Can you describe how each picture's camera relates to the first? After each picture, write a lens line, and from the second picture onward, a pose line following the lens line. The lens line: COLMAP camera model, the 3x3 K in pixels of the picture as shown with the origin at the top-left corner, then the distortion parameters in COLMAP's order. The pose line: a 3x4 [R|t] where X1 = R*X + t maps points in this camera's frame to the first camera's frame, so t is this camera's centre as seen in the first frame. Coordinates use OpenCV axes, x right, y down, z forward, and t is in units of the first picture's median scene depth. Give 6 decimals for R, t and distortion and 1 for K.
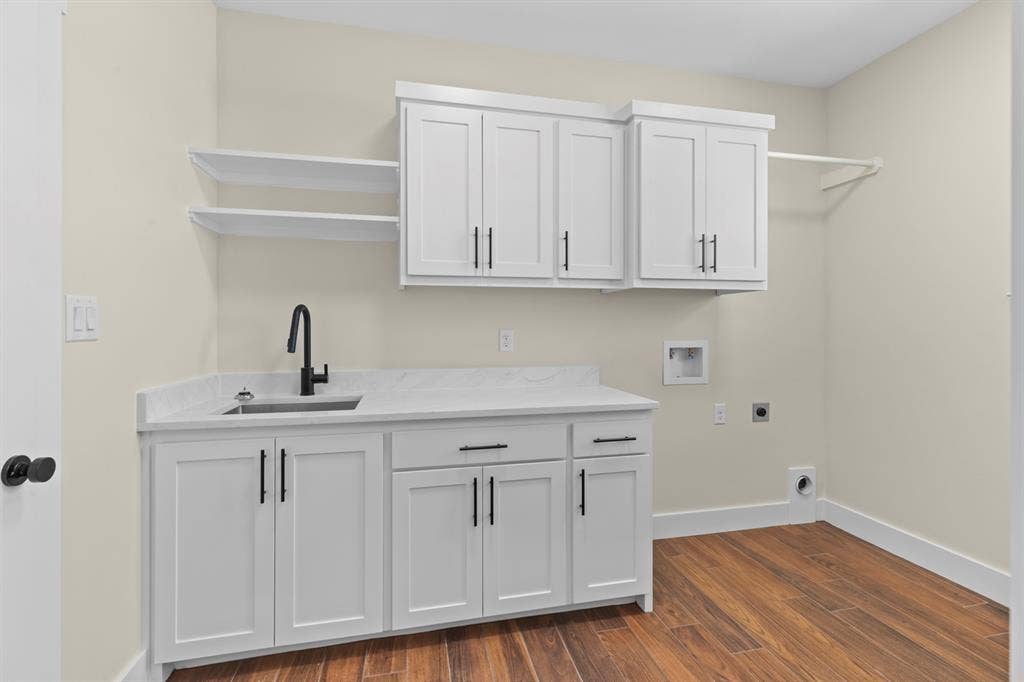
lens RADIAL K [[461.8, 0, 506.1], [0, 461.8, 326.6], [0, 0, 1]] dist [-0.000388, 0.000105]
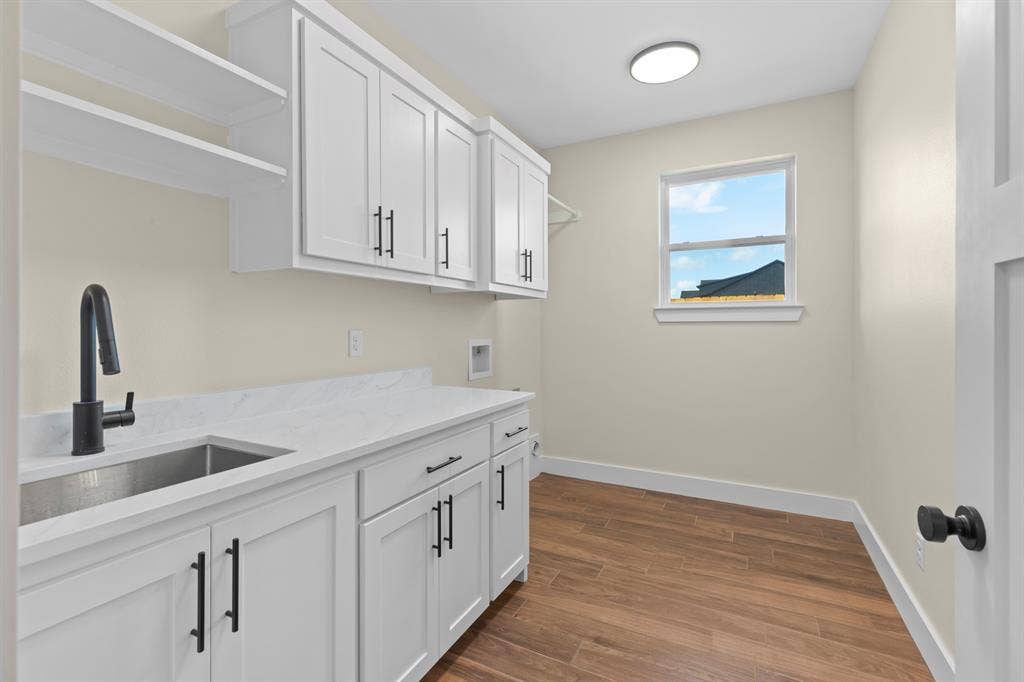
lens RADIAL K [[461.8, 0, 506.1], [0, 461.8, 326.6], [0, 0, 1]] dist [-0.000388, 0.000105]
pose [[0.646931, 0.001899, 0.762546, -0.526576], [0.000964, 0.999994, -0.003308, 0.003361], [-0.762548, 0.002875, 0.646925, 0.280242]]
